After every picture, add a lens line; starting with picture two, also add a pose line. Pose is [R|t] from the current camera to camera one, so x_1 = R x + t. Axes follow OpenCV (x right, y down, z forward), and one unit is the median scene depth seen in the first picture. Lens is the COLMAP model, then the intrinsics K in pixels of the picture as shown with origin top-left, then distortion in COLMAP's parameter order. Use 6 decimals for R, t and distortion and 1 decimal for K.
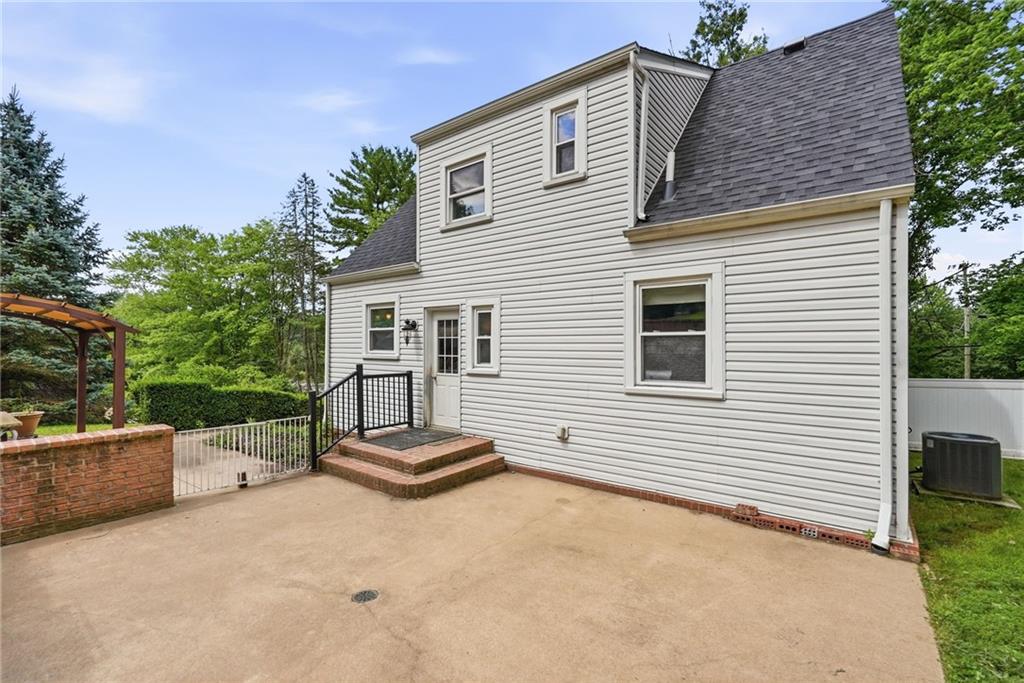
lens RADIAL K [[457.3, 0, 509.9], [0, 457.3, 341.1], [0, 0, 1]] dist [-0.001487, 0.000721]
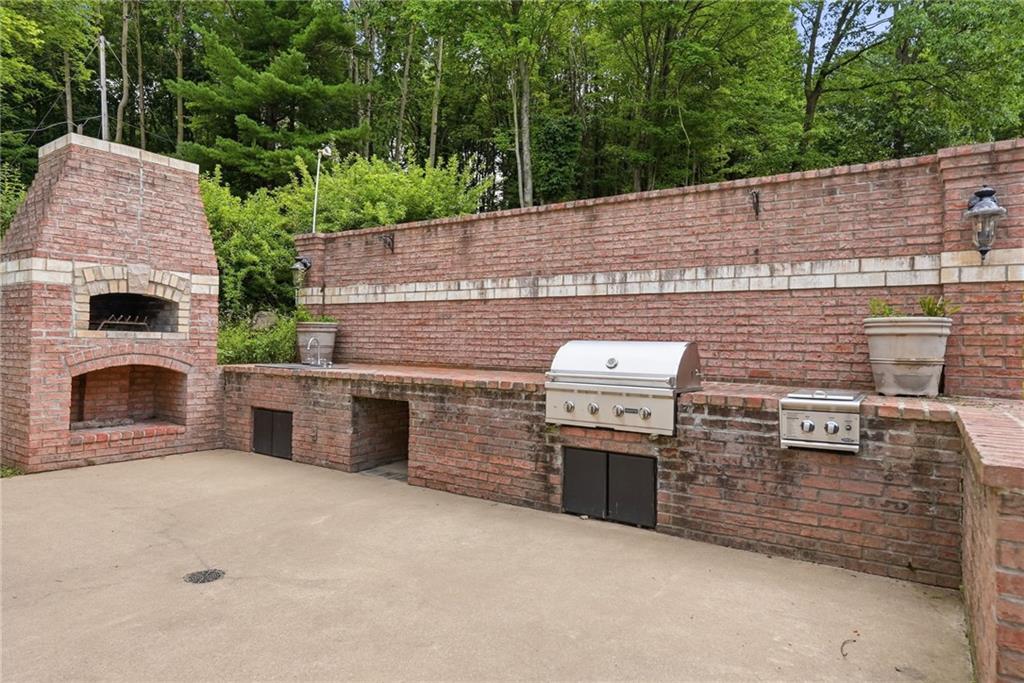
lens RADIAL K [[602.2, 0, 514.9], [0, 602.2, 339.5], [0, 0, 1]] dist [-0.000903, 0.000644]
pose [[-0.996815, -0.023520, -0.076195, -0.582183], [-0.022007, 0.999545, -0.020639, 0.171084], [0.076646, -0.018896, -0.996879, 1.605182]]
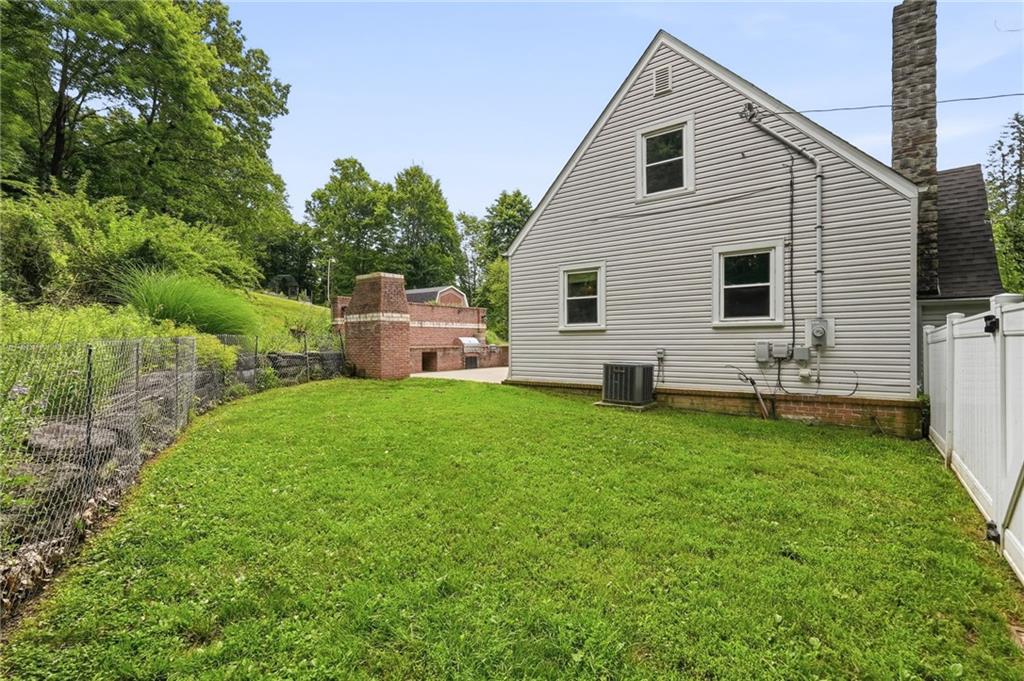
lens RADIAL K [[457.3, 0, 509.9], [0, 457.3, 340.1], [0, 0, 1]] dist [-0.001487, 0.000721]
pose [[0.006539, -0.011444, -0.999913, 3.518136], [0.021904, 0.999696, -0.011299, 0.231403], [0.999739, -0.021828, 0.006787, 0.970245]]
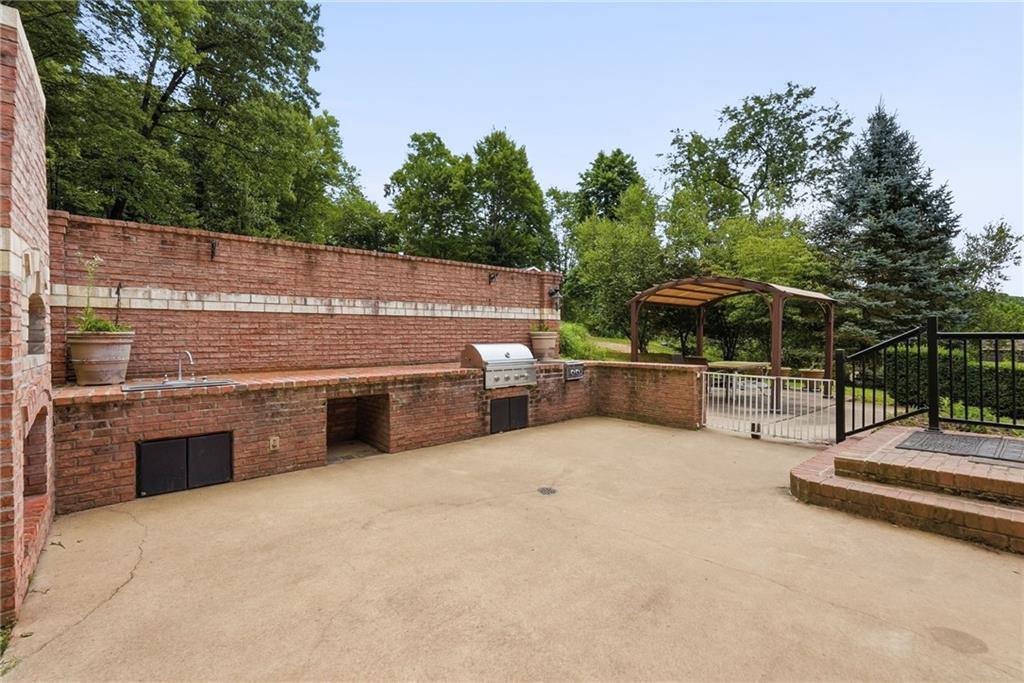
lens RADIAL K [[457.3, 0, 509.9], [0, 457.3, 341.1], [0, 0, 1]] dist [-0.001487, 0.000721]
pose [[-0.198346, 0.008511, -0.980095, 0.718175], [0.016752, 0.999846, 0.005292, 0.129690], [0.979989, -0.015369, -0.198458, 0.943589]]
